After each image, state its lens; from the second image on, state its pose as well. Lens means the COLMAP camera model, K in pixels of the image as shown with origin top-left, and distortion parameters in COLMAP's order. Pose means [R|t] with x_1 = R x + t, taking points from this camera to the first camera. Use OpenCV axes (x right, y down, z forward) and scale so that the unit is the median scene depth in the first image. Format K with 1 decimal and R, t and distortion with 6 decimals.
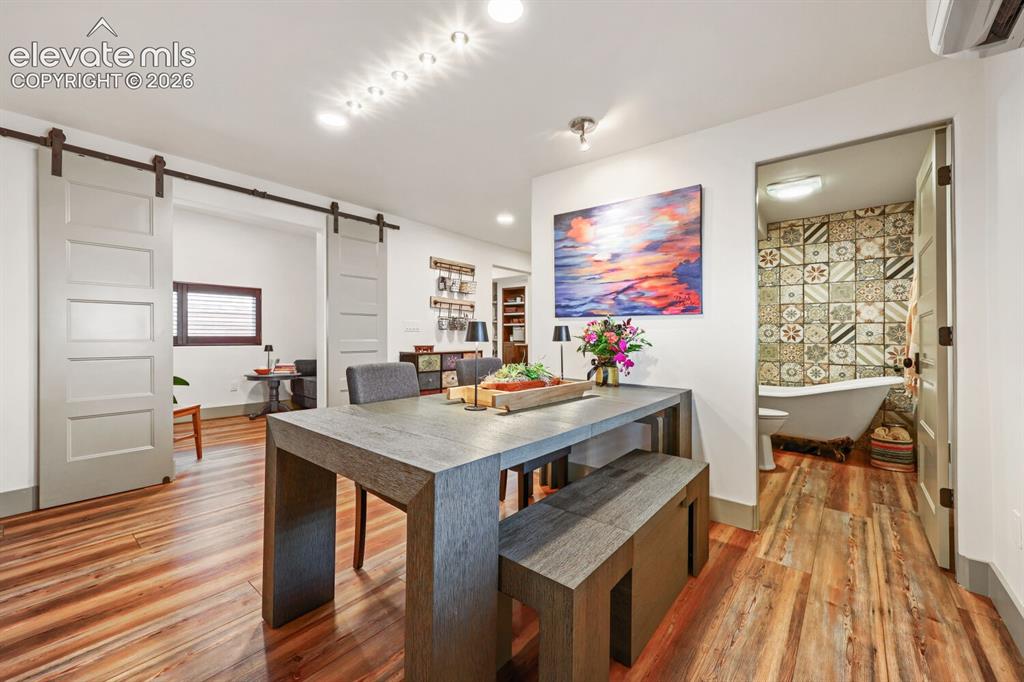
lens RADIAL K [[406.8, 0, 514.4], [0, 406.8, 338.6], [0, 0, 1]] dist [-0.000968, -0.000164]
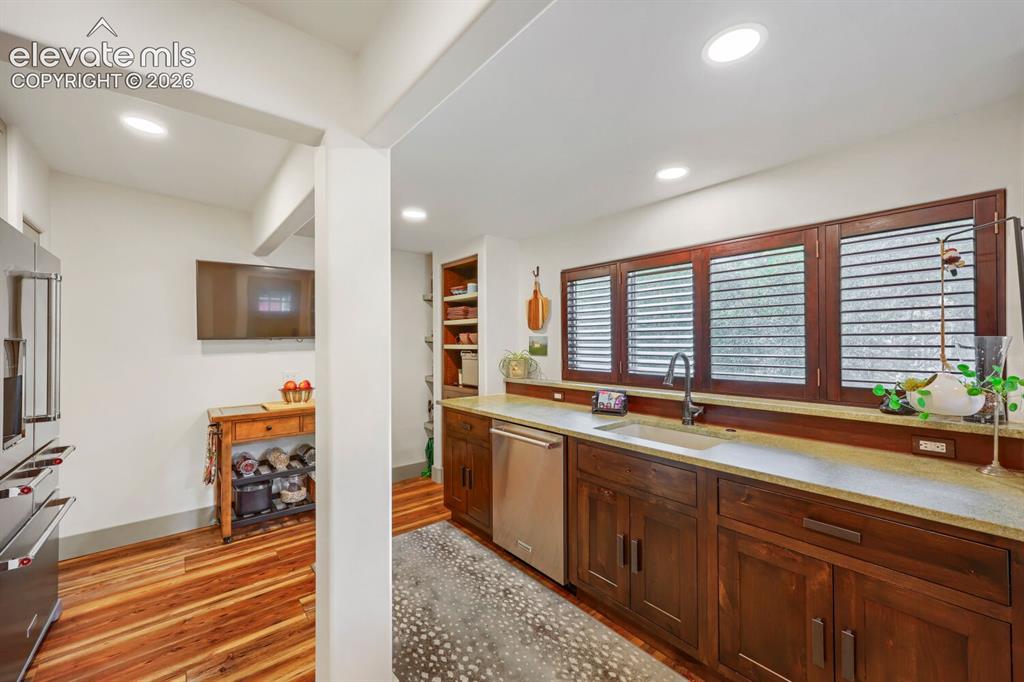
lens RADIAL K [[406.8, 0, 508.6], [0, 406.8, 339.5], [0, 0, 1]] dist [-0.000968, -0.000164]
pose [[0.979920, -0.013960, -0.198903, 0.566764], [0.012076, 0.999870, -0.010685, -0.157116], [0.199026, 0.008069, 0.979961, 2.512508]]
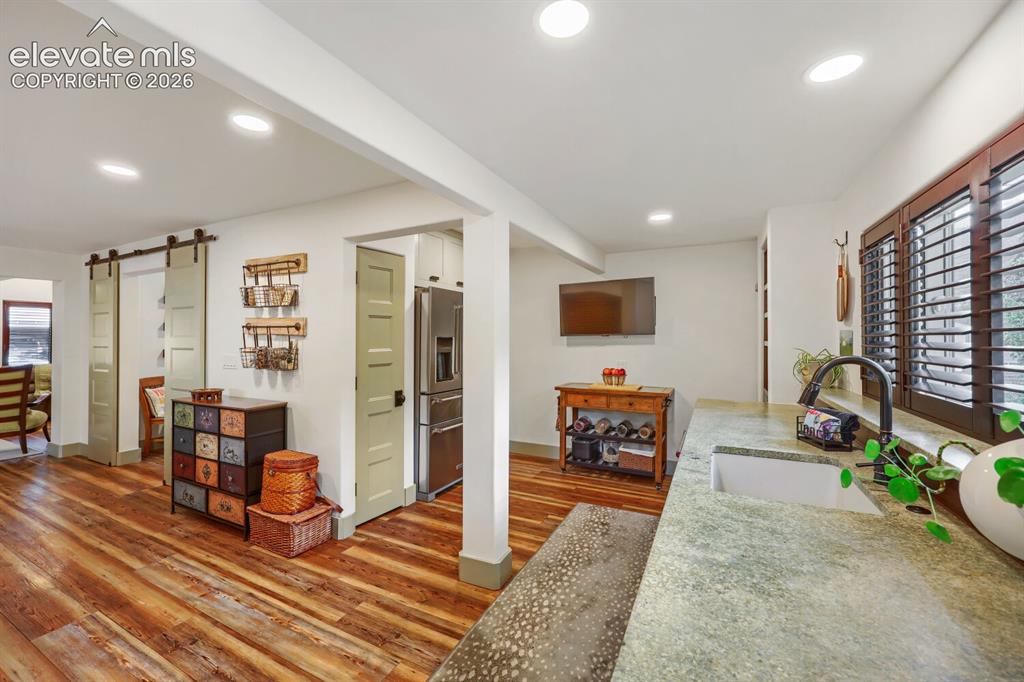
lens RADIAL K [[406.8, 0, 513.4], [0, 406.8, 337.6], [0, 0, 1]] dist [-0.000968, -0.000164]
pose [[0.214136, -0.008029, -0.976771, 1.296948], [-0.004255, 0.999949, -0.009152, -0.154028], [0.976795, 0.006116, 0.214091, 2.983166]]
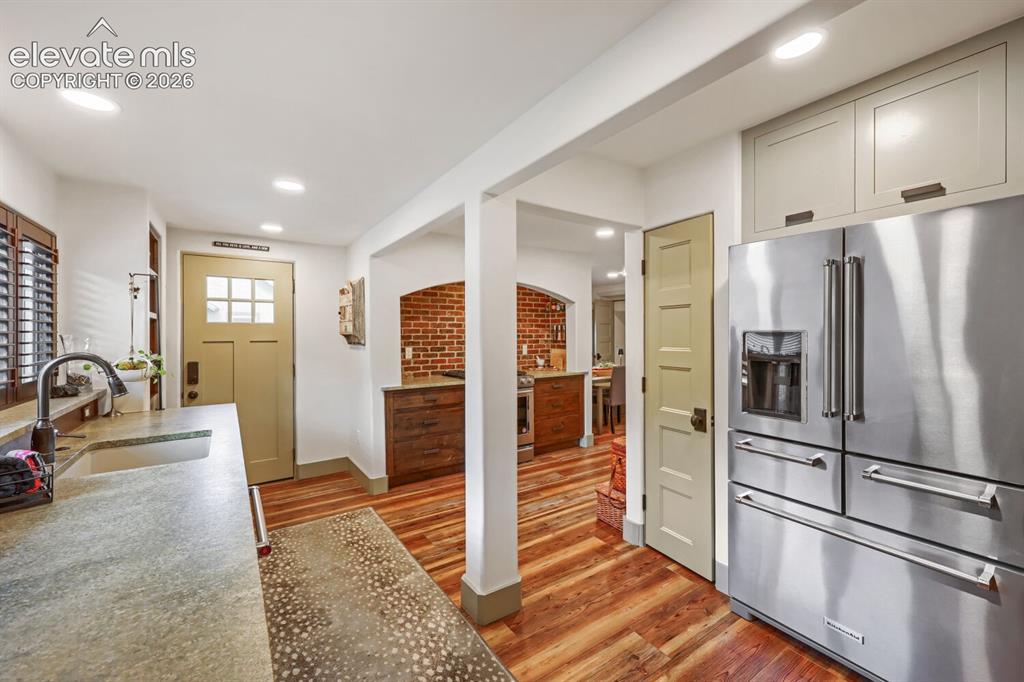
lens RADIAL K [[406.8, 0, 508.1], [0, 406.8, 330.5], [0, 0, 1]] dist [-0.000968, -0.000164]
pose [[-0.956680, -0.000768, 0.291141, -0.168116], [-0.002052, 0.999989, -0.004107, -0.168220], [-0.291134, -0.004527, -0.956671, 4.099620]]
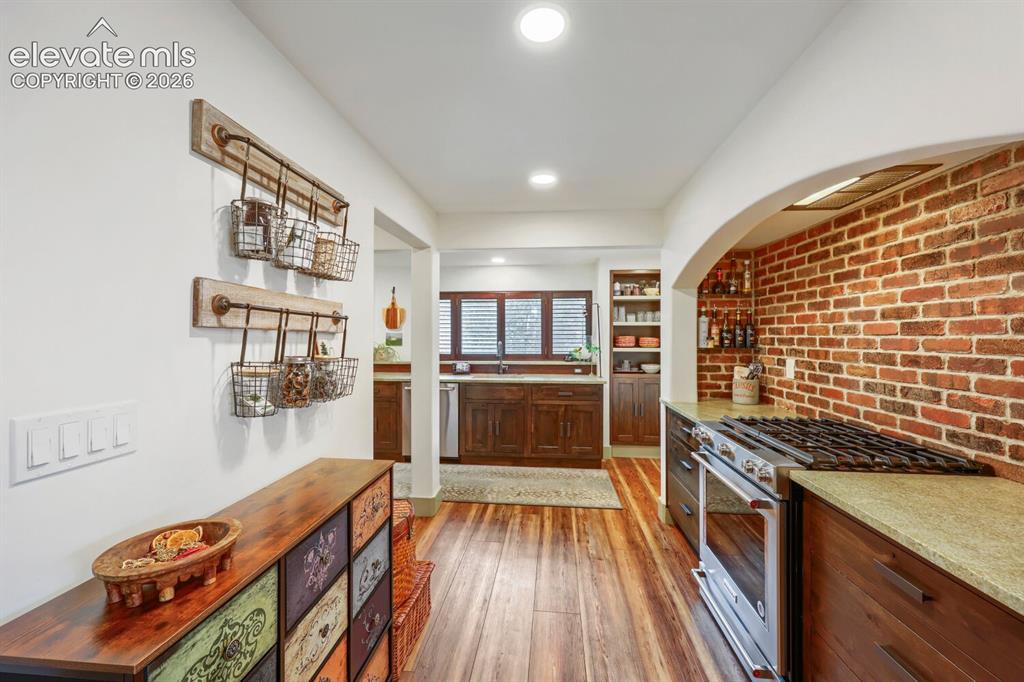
lens RADIAL K [[406.8, 0, 515.0], [0, 406.8, 333.9], [0, 0, 1]] dist [-0.000968, -0.000164]
pose [[0.831396, -0.002410, 0.555676, -0.425673], [0.006222, 0.999968, -0.004971, -0.162601], [-0.555646, 0.007590, 0.831384, 1.652858]]
